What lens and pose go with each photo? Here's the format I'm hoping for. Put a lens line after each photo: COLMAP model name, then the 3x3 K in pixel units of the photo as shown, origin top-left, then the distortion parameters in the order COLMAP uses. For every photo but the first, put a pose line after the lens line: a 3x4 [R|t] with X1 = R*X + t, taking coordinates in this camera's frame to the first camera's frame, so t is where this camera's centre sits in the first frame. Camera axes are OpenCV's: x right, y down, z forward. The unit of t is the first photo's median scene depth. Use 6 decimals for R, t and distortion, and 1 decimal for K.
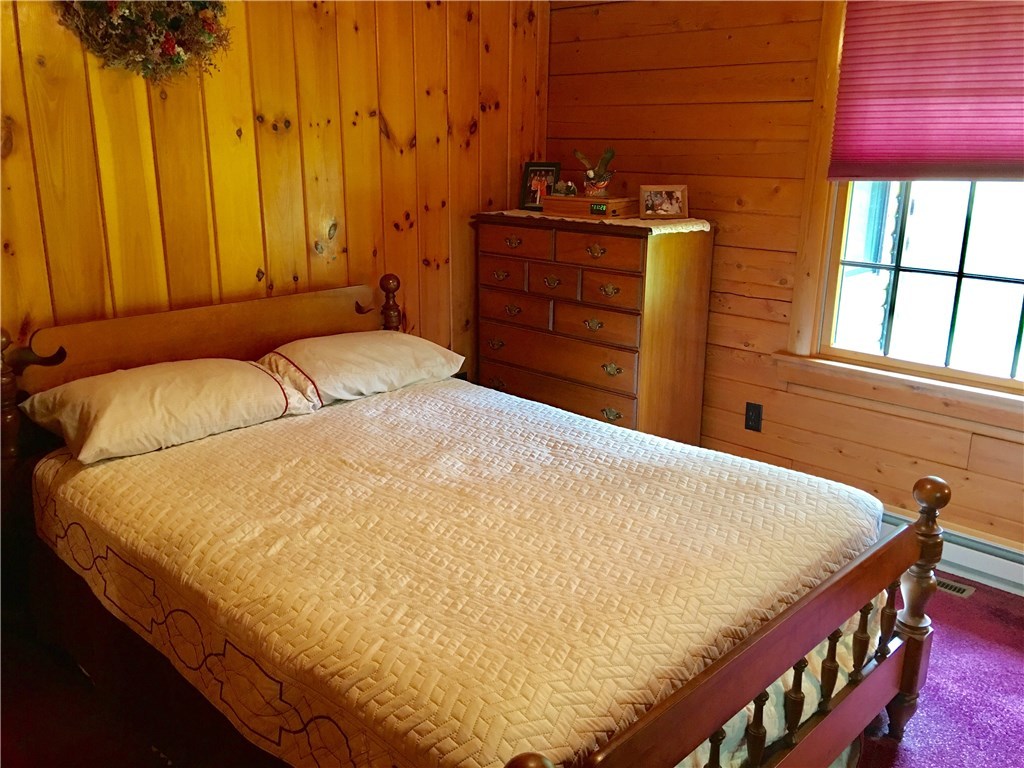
lens RADIAL K [[859.4, 0, 513.7], [0, 859.4, 366.9], [0, 0, 1]] dist [0.129457, -0.202635]
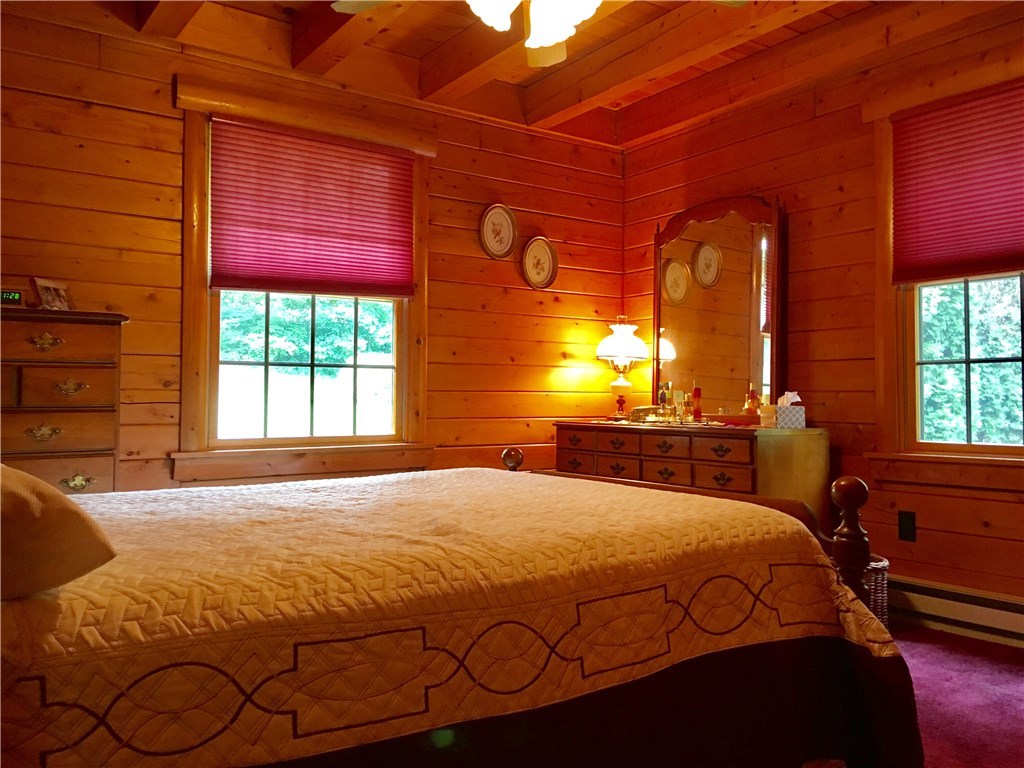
lens RADIAL K [[859.4, 0, 513.7], [0, 859.4, 366.9], [0, 0, 1]] dist [0.129457, -0.202635]
pose [[0.174156, 0.029984, 0.984261, -0.663950], [0.250635, 0.965268, -0.073753, 0.064398], [-0.952288, 0.259535, 0.160592, 0.454710]]
